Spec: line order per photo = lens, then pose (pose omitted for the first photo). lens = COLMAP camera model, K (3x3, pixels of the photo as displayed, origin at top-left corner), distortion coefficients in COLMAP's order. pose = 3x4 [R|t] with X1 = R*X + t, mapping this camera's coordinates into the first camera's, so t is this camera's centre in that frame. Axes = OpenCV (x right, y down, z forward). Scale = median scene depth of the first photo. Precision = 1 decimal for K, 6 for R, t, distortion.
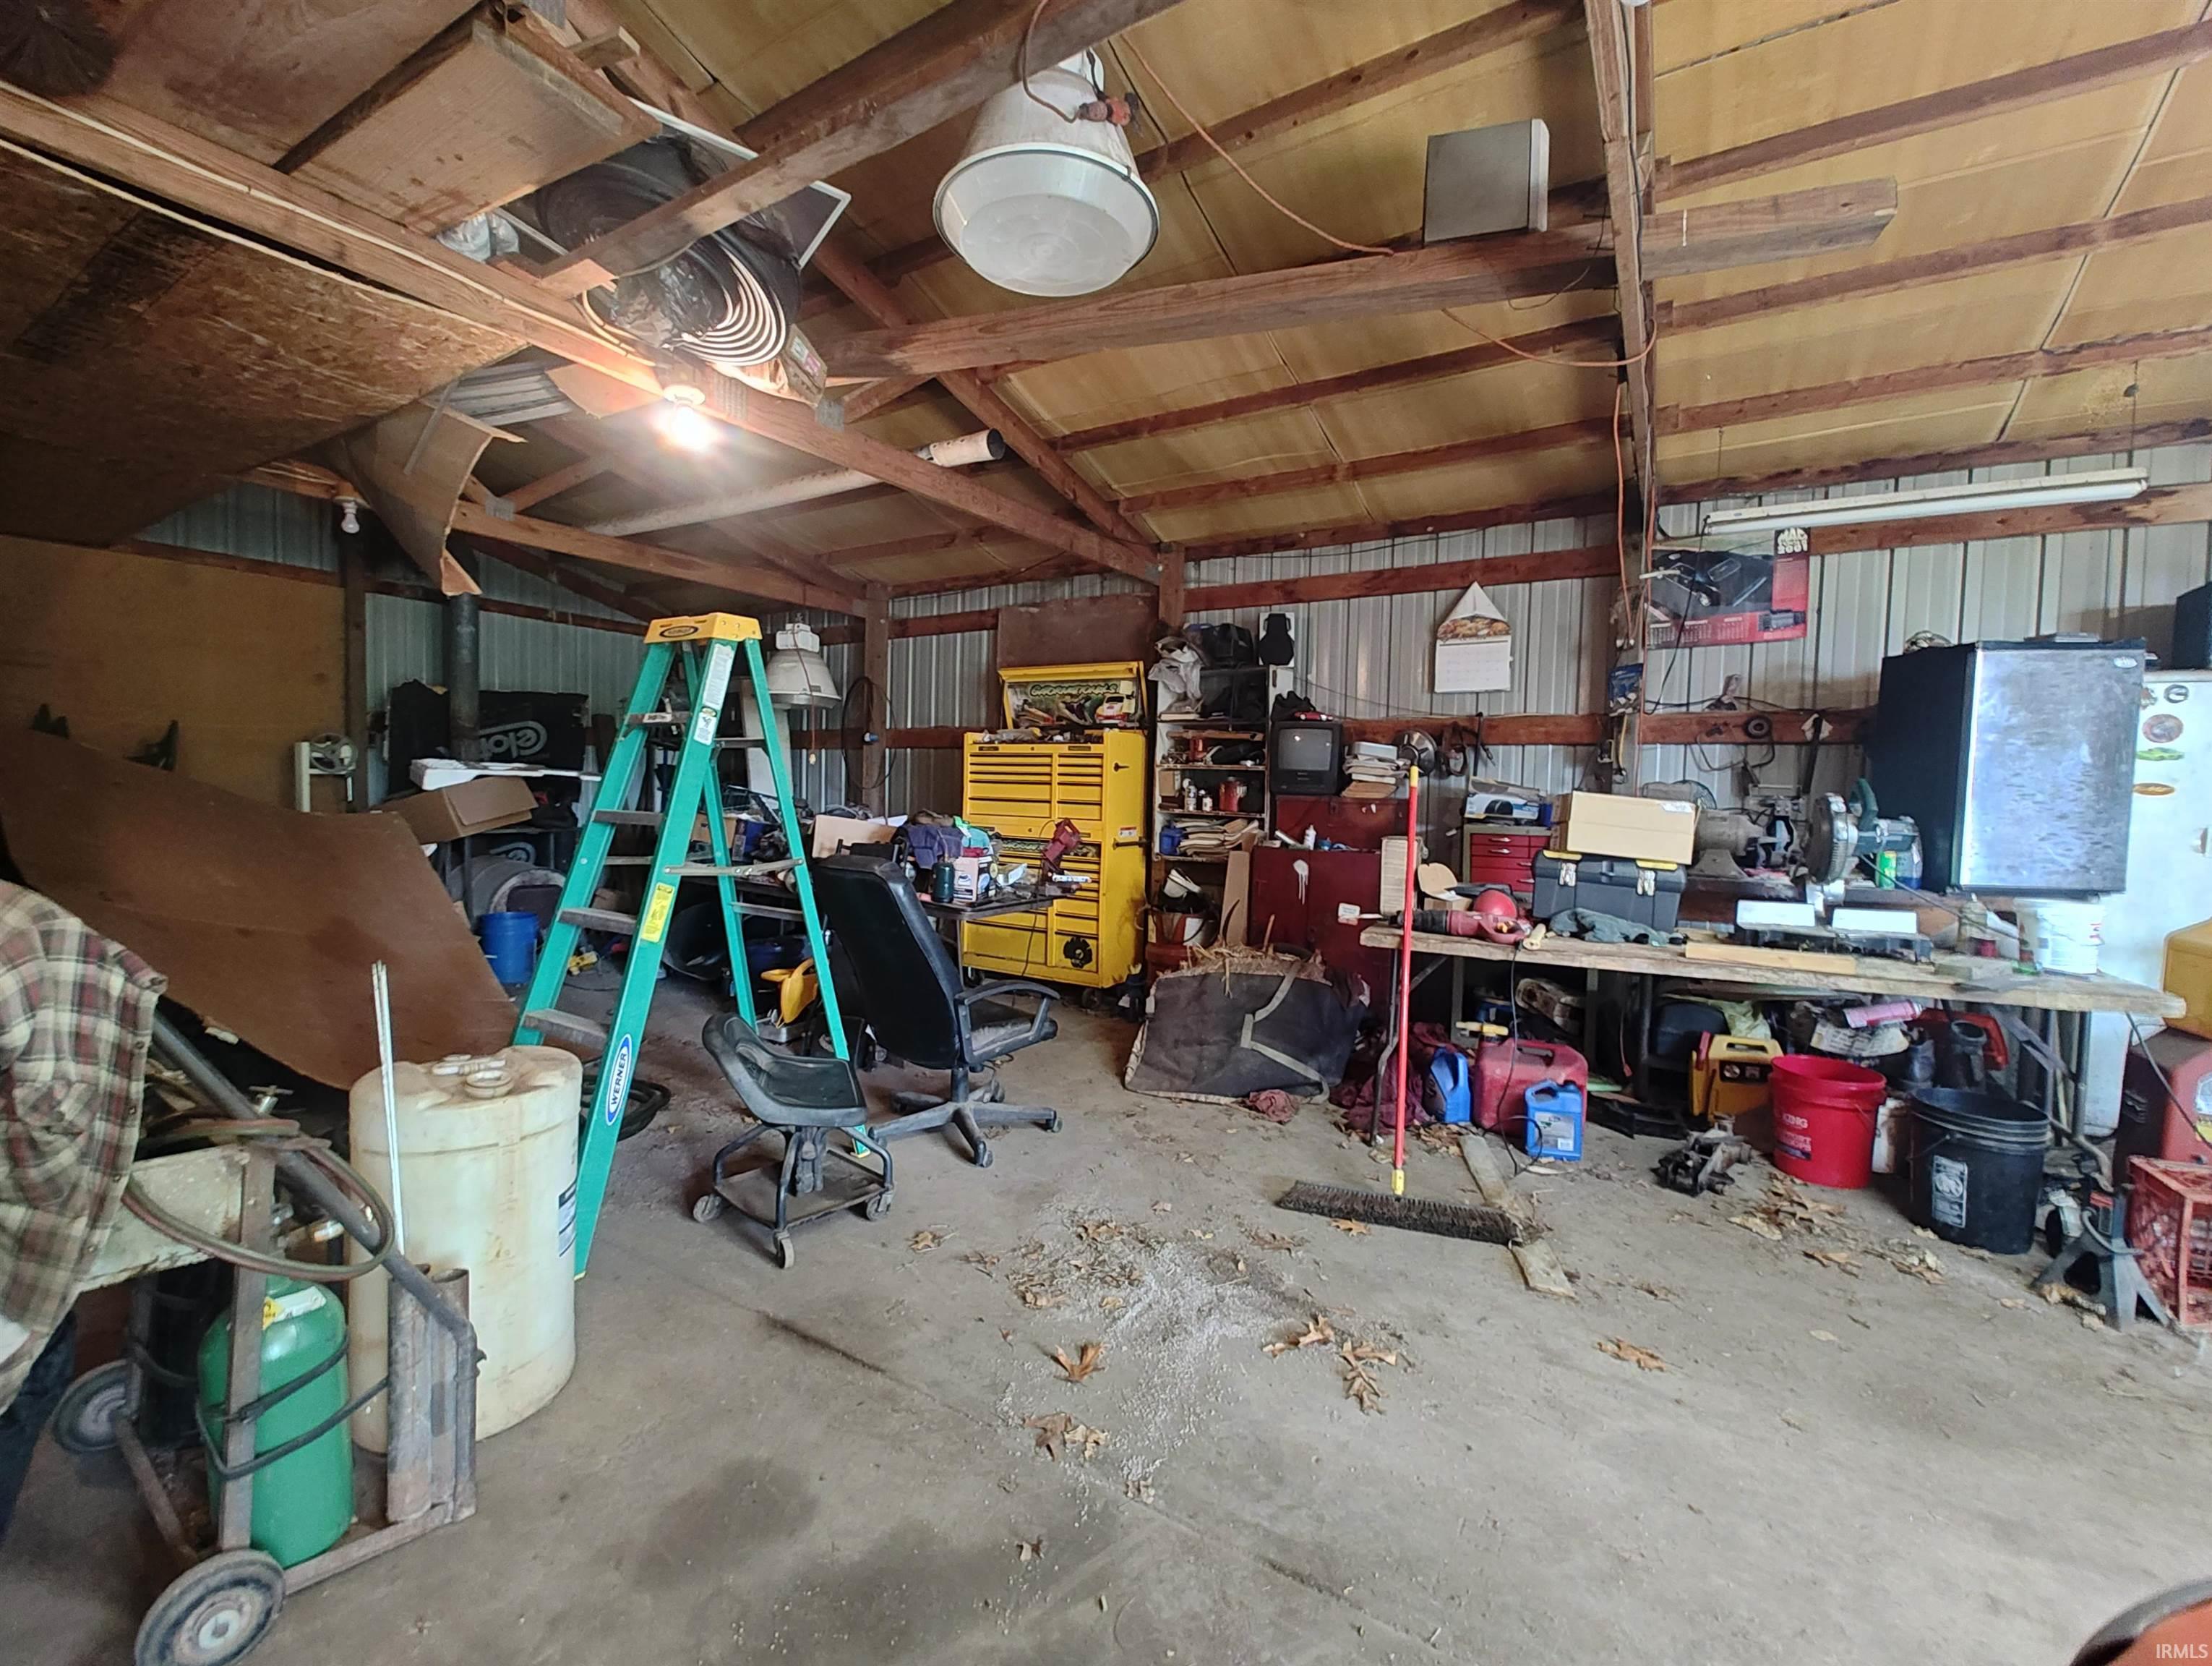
lens RADIAL K [[910.3, 0, 1101.5], [0, 910.3, 834.2], [0, 0, 1]] dist [-0.003327, 0.000329]
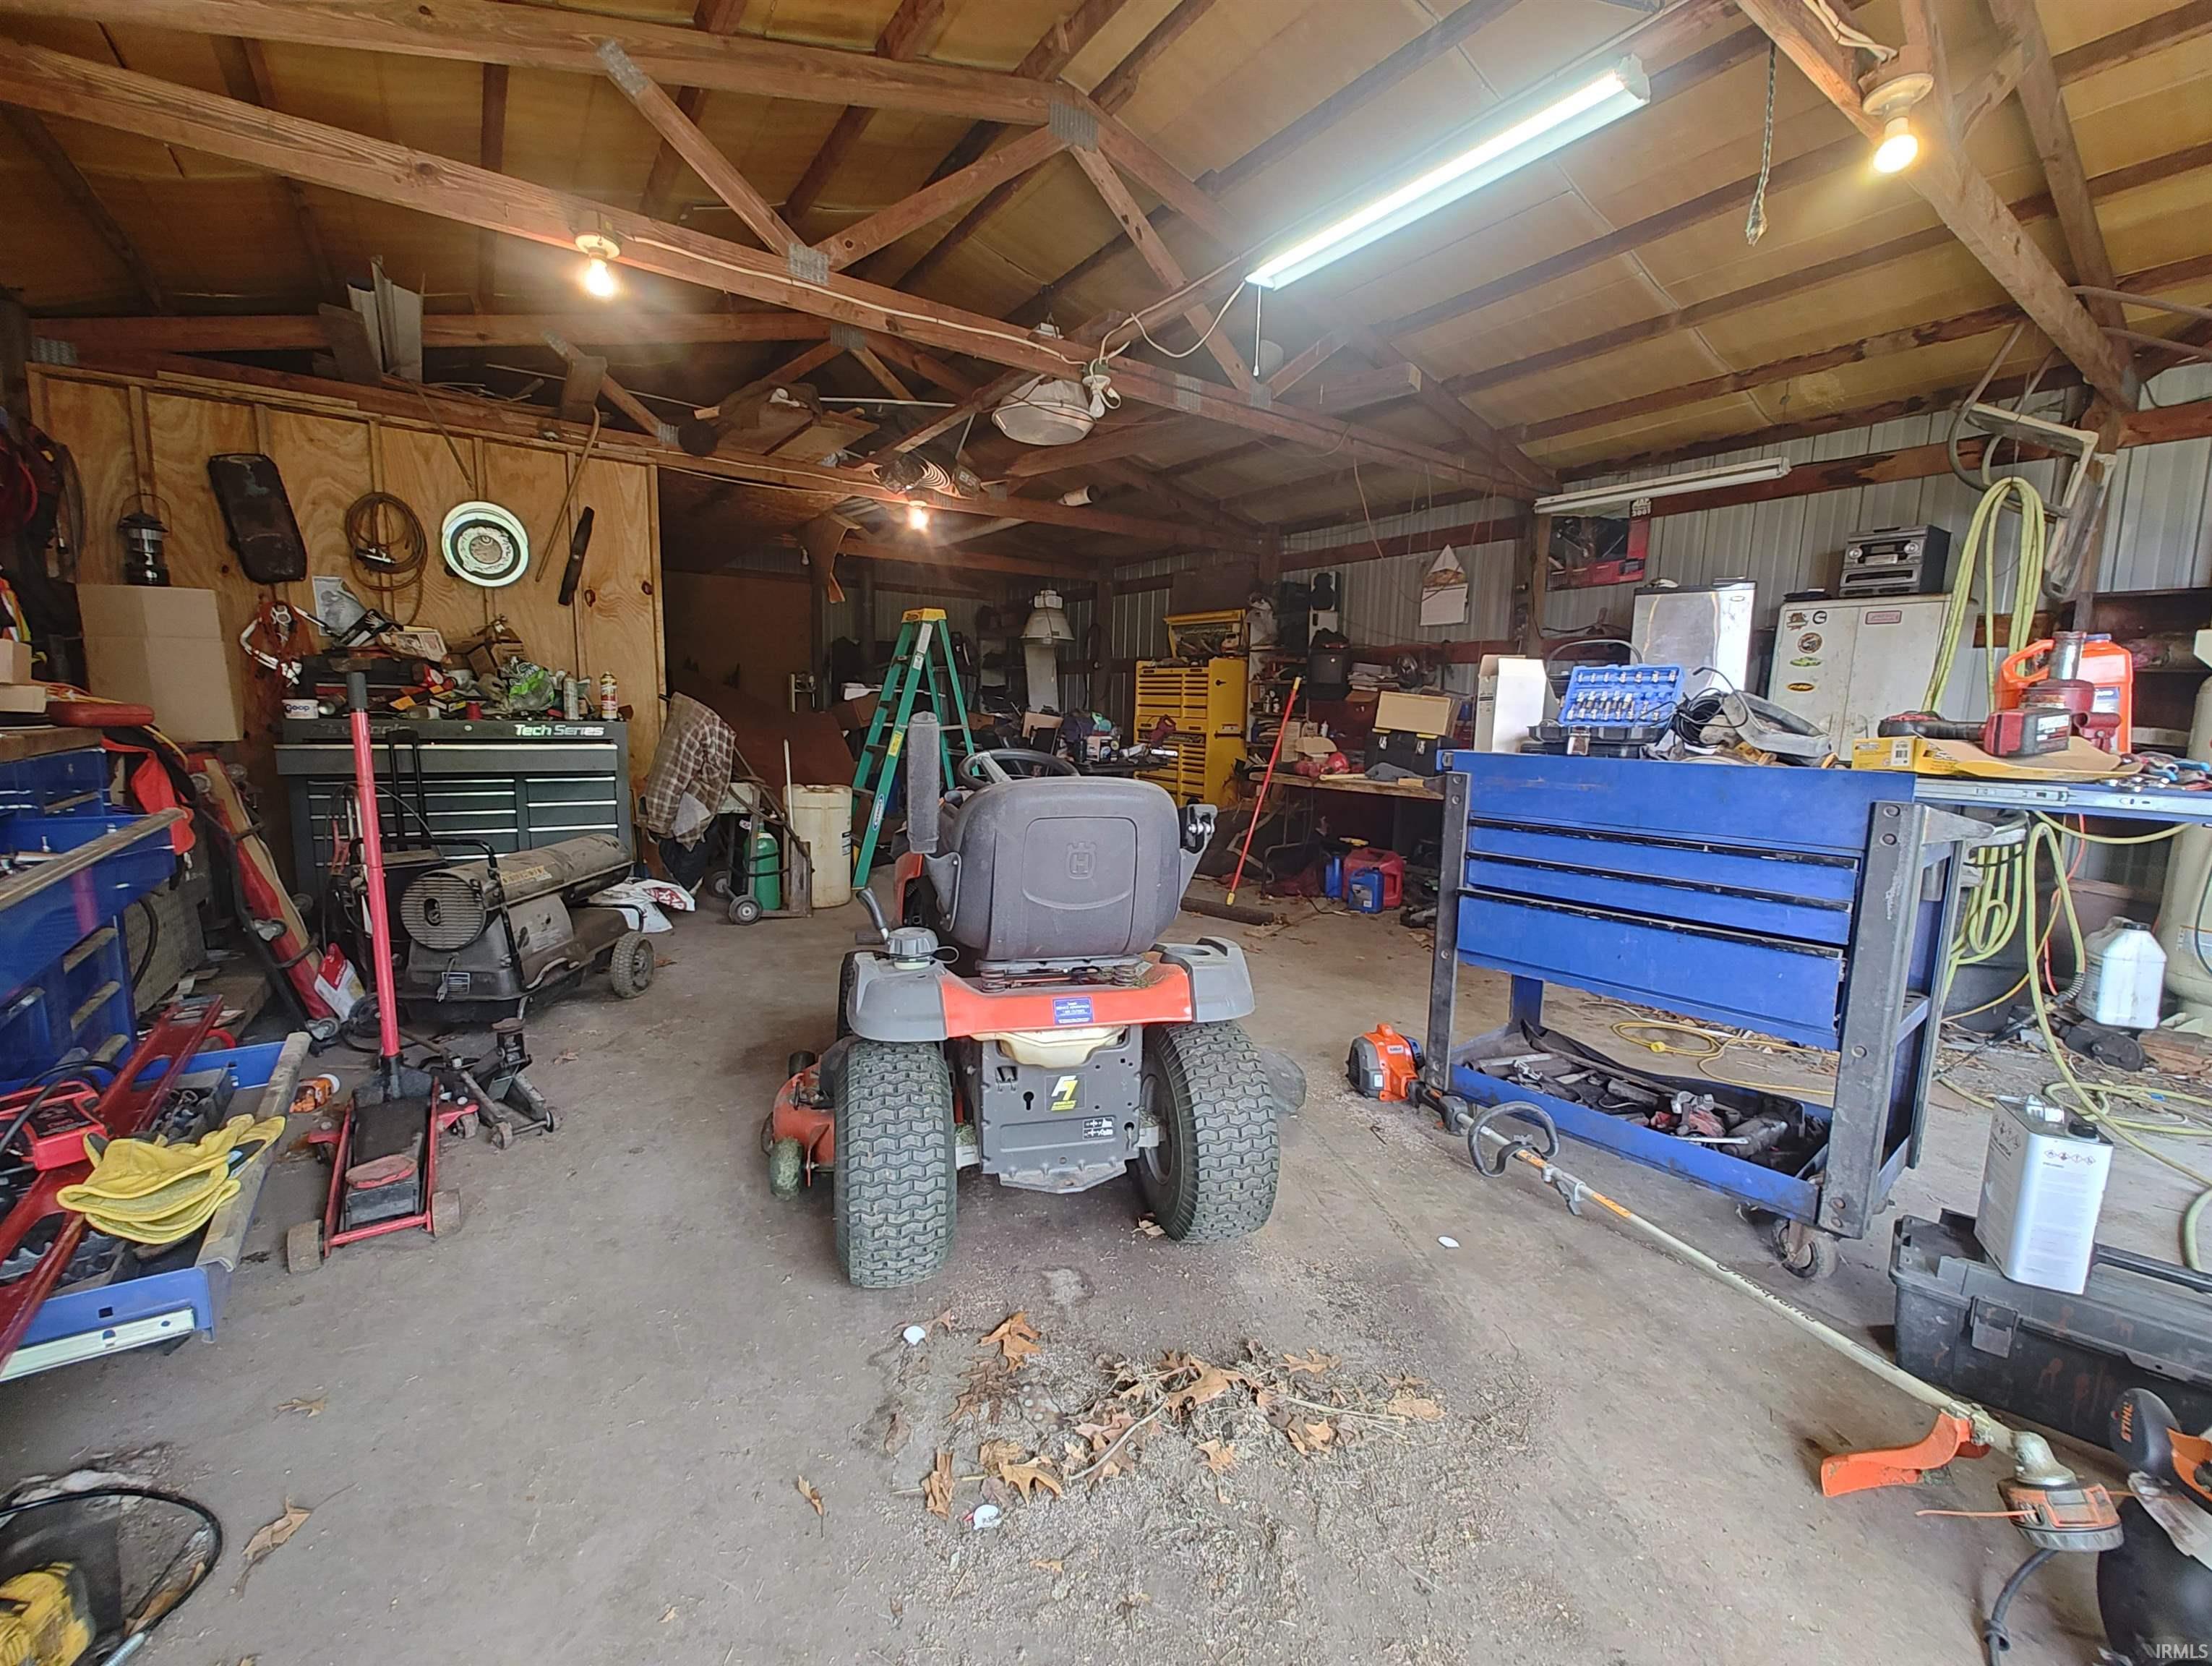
lens RADIAL K [[910.3, 0, 1105.4], [0, 910.3, 830.1], [0, 0, 1]] dist [-0.003327, 0.000329]
pose [[0.914540, 0.056474, -0.400534, 0.509021], [-0.027323, 0.996569, 0.078128, 0.061287], [0.403572, -0.060507, 0.912945, -0.495533]]
